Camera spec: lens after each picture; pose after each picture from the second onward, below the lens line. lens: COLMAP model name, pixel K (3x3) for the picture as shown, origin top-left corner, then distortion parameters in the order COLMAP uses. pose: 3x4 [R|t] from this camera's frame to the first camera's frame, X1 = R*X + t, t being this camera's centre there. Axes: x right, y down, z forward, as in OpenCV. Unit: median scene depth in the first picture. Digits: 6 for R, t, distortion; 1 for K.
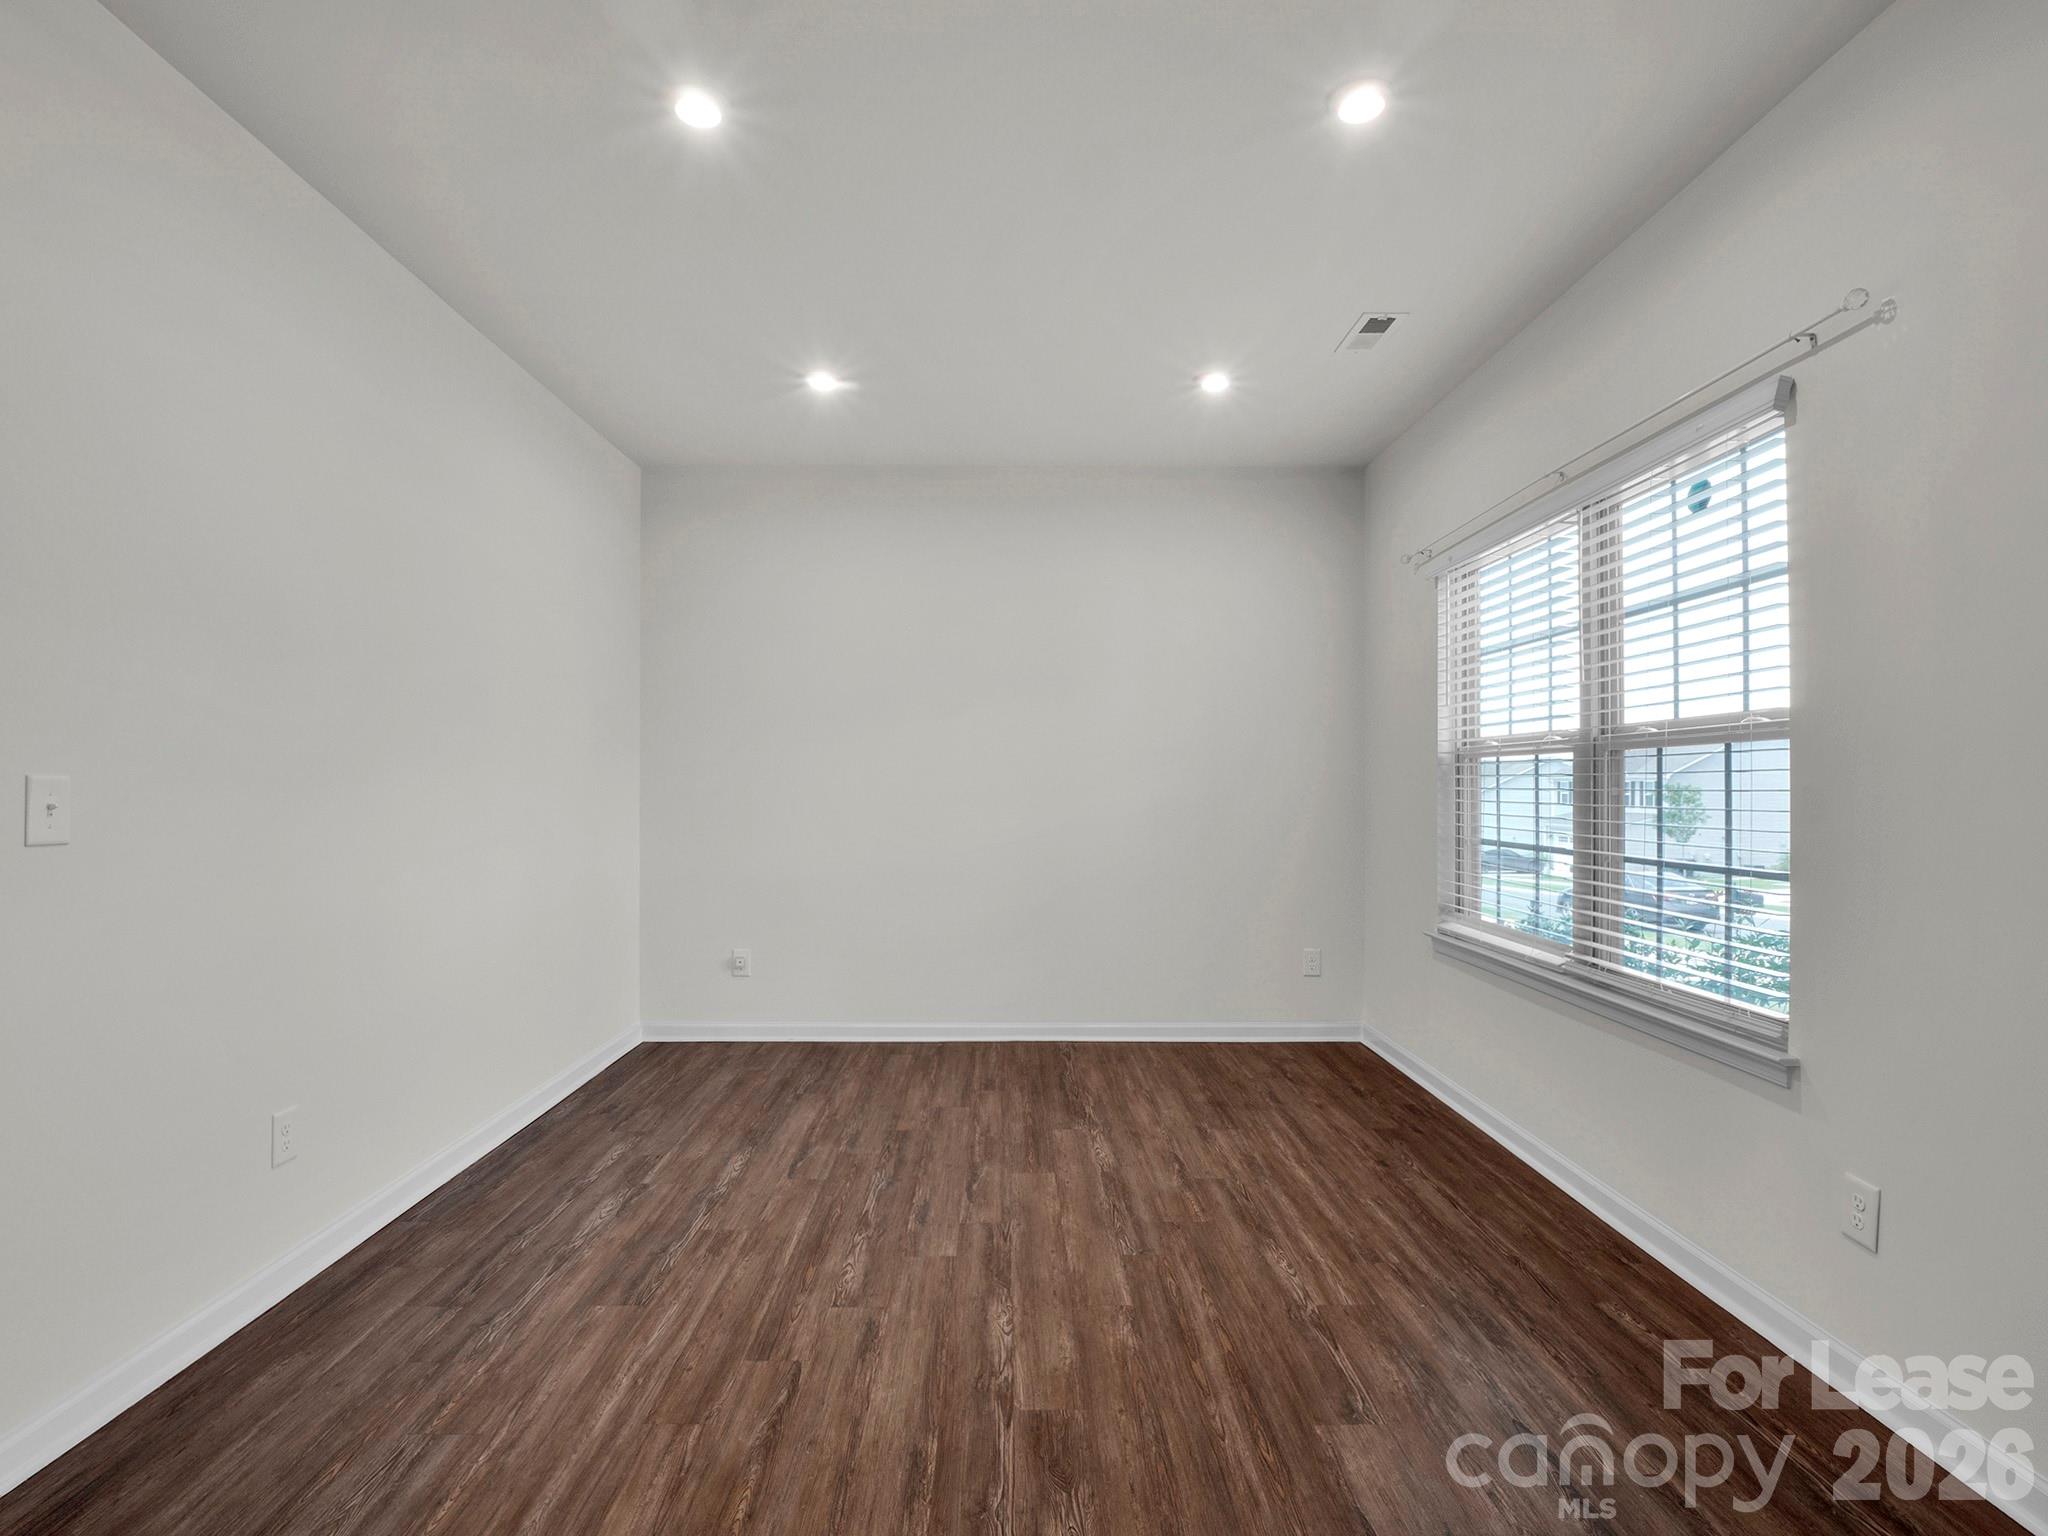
lens RADIAL K [[1004.4, 0, 1012.9], [0, 1004.4, 794.6], [0, 0, 1]] dist [0.002307, -0.007154]
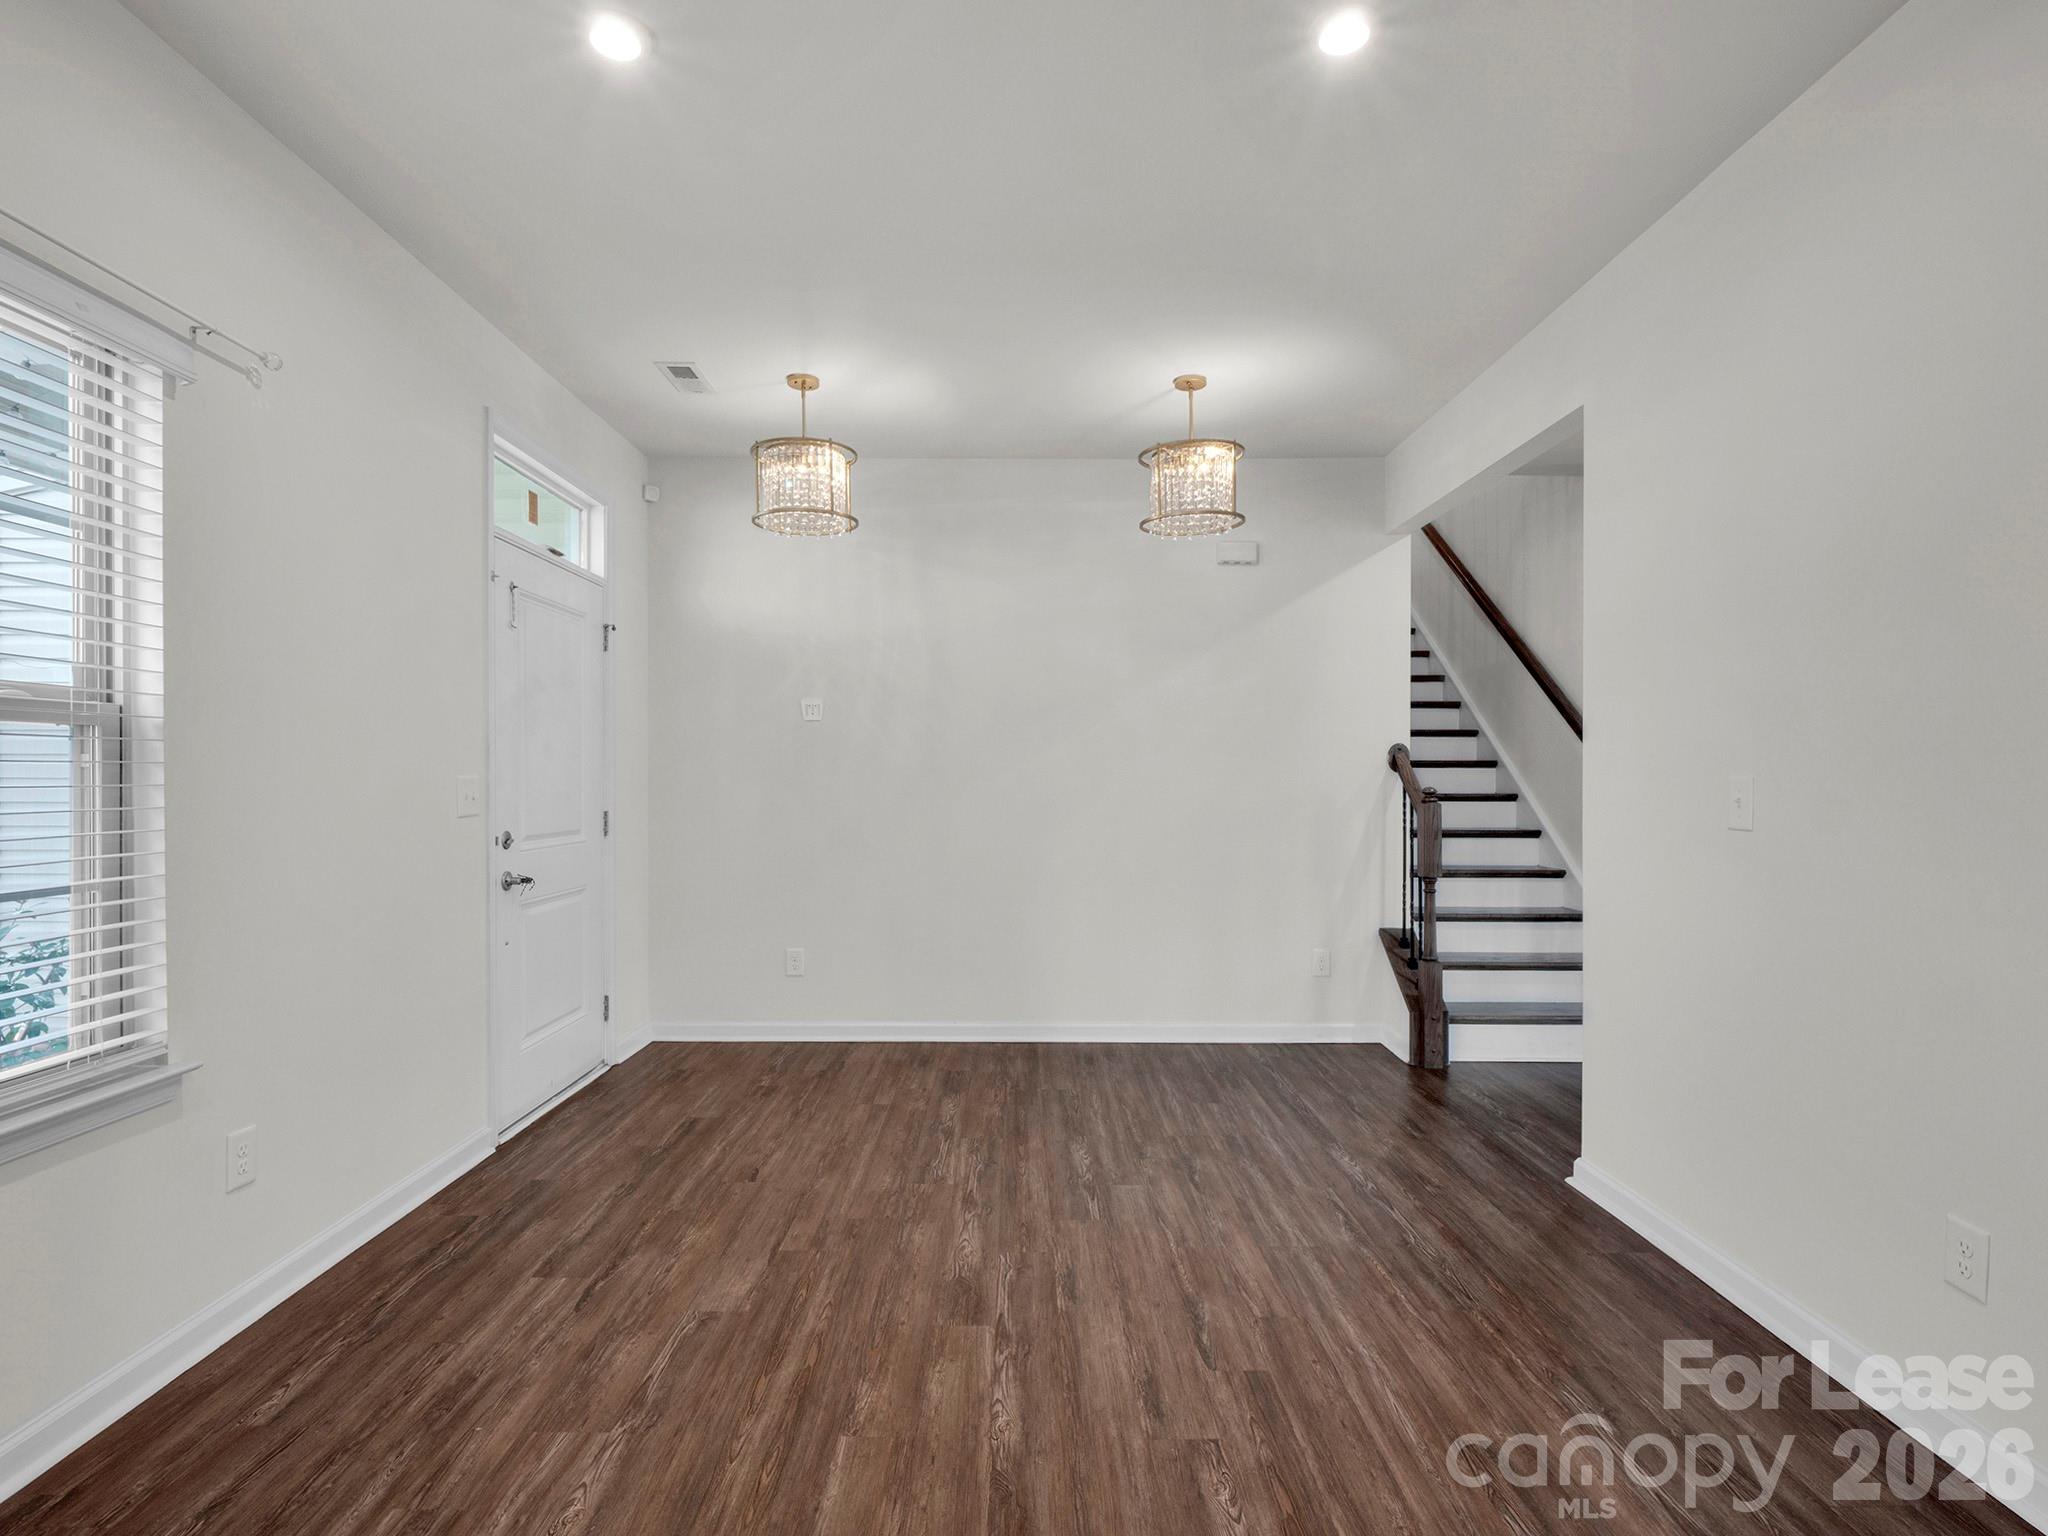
lens RADIAL K [[1019.5, 0, 1016.0], [0, 1019.5, 780.9], [0, 0, 1]] dist [0.000737, -0.013757]
pose [[-0.999935, -0.004805, 0.010337, -0.025033], [-0.004682, 0.999918, 0.011887, -0.019114], [-0.010393, 0.011838, -0.999876, 1.703270]]
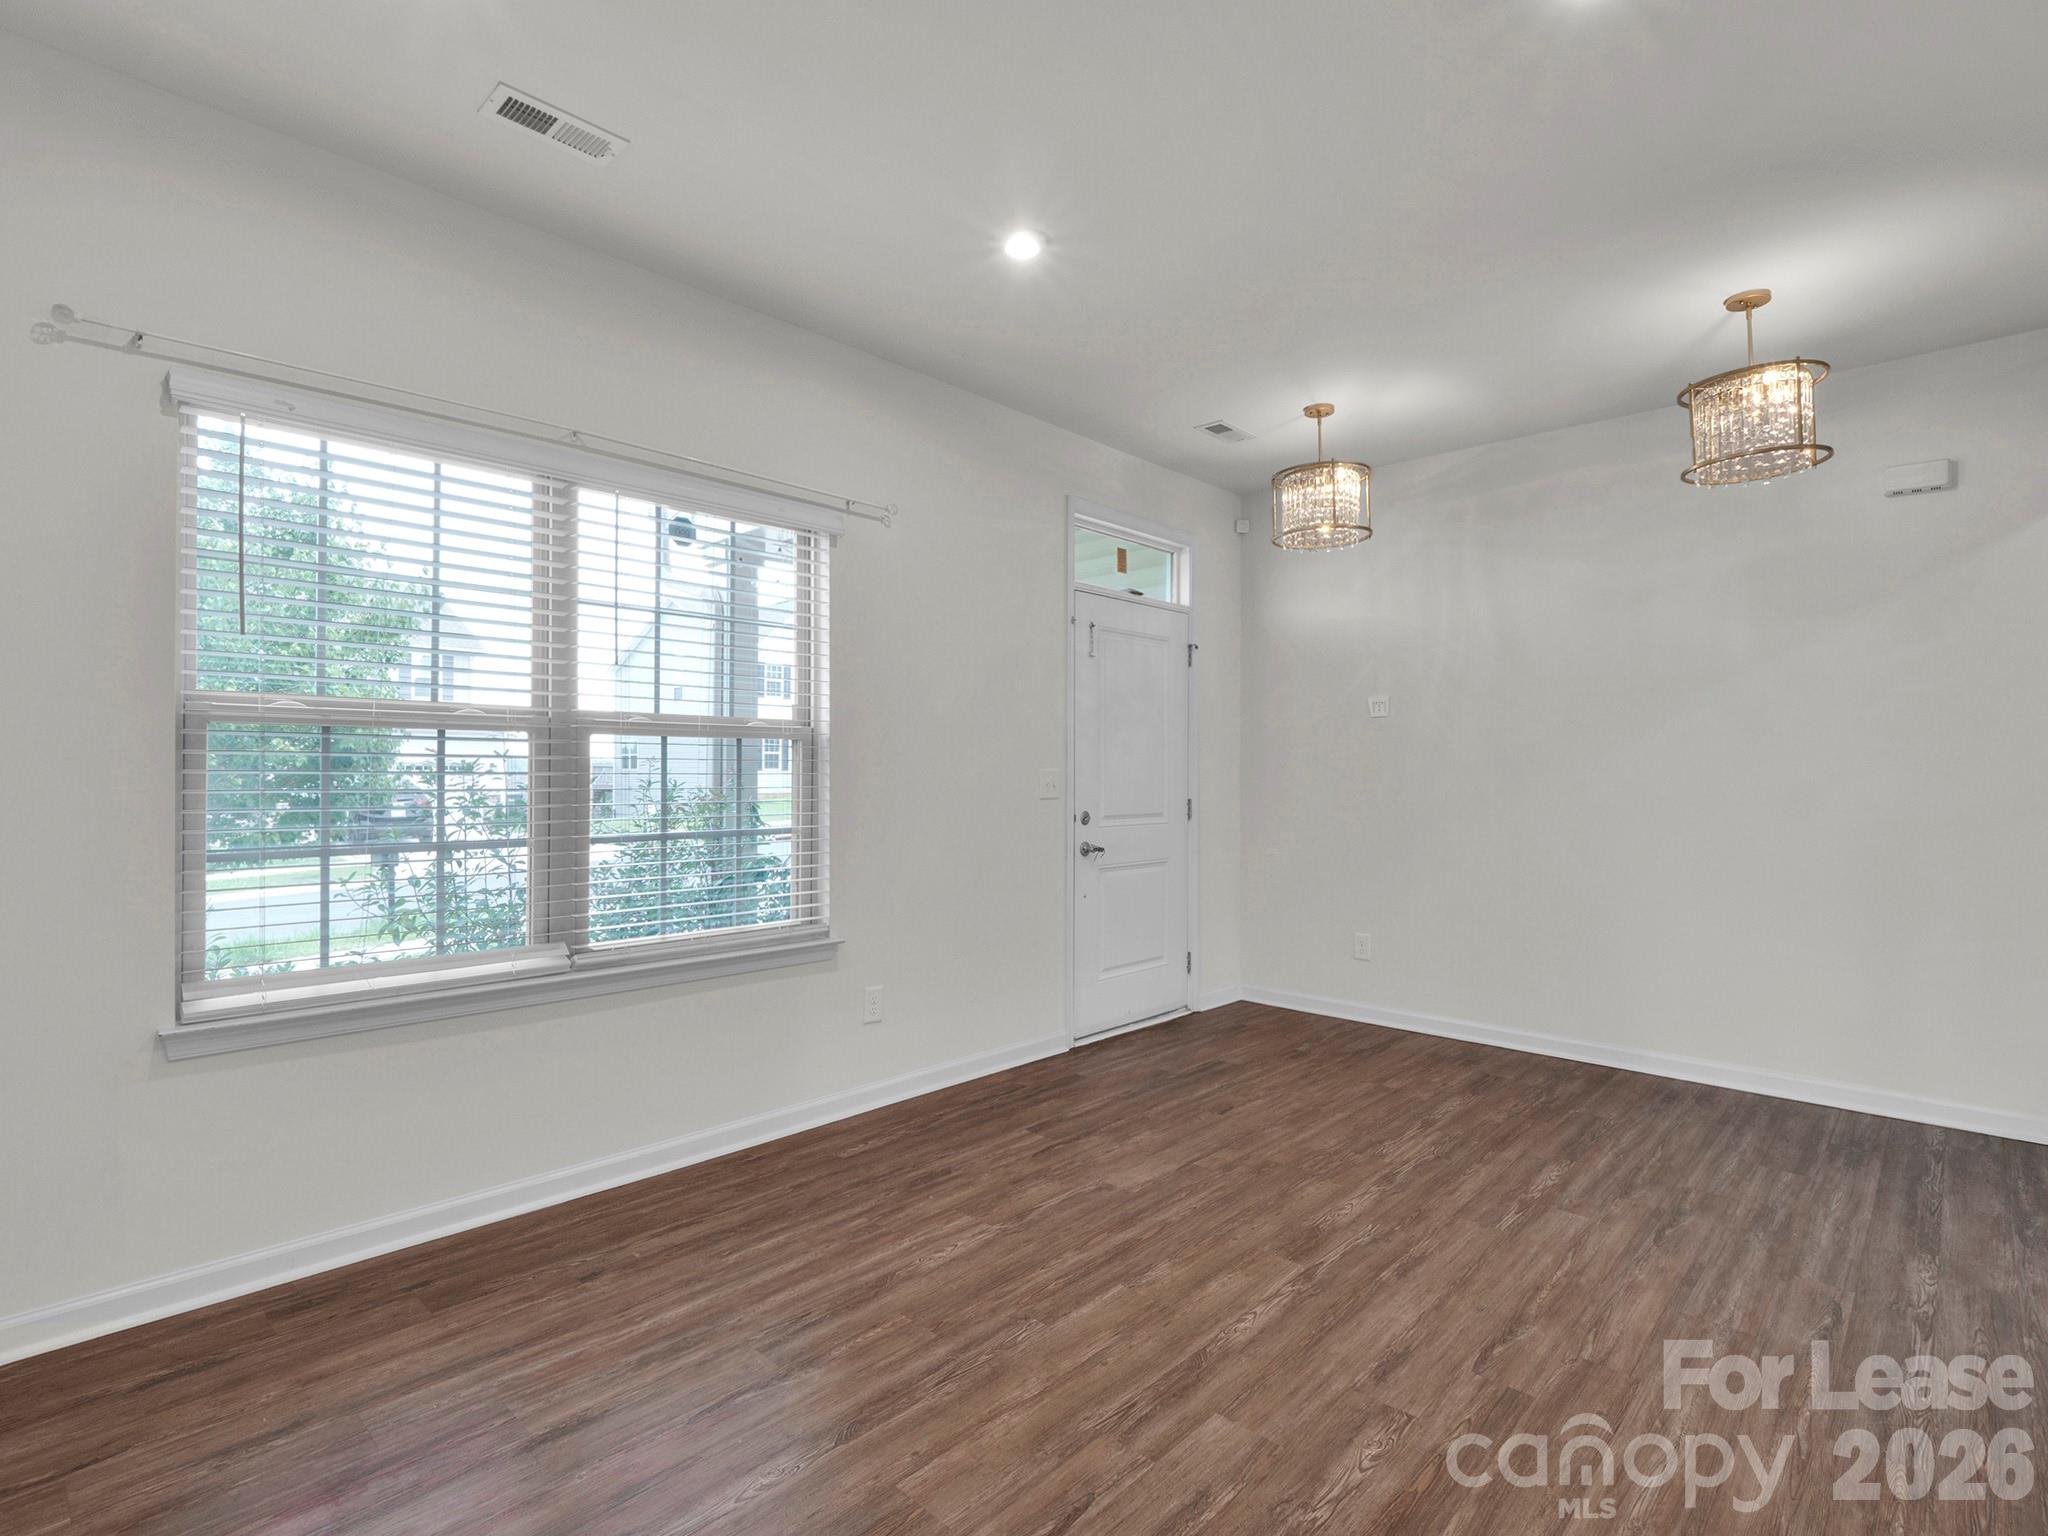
lens RADIAL K [[1003.4, 0, 1000.3], [0, 1003.4, 760.5], [0, 0, 1]] dist [-0.014844, -0.001942]
pose [[-0.709926, 0.001893, 0.704274, -0.481798], [0.000430, 0.999997, -0.002254, -0.018200], [-0.704277, -0.001298, -0.709924, 1.709982]]
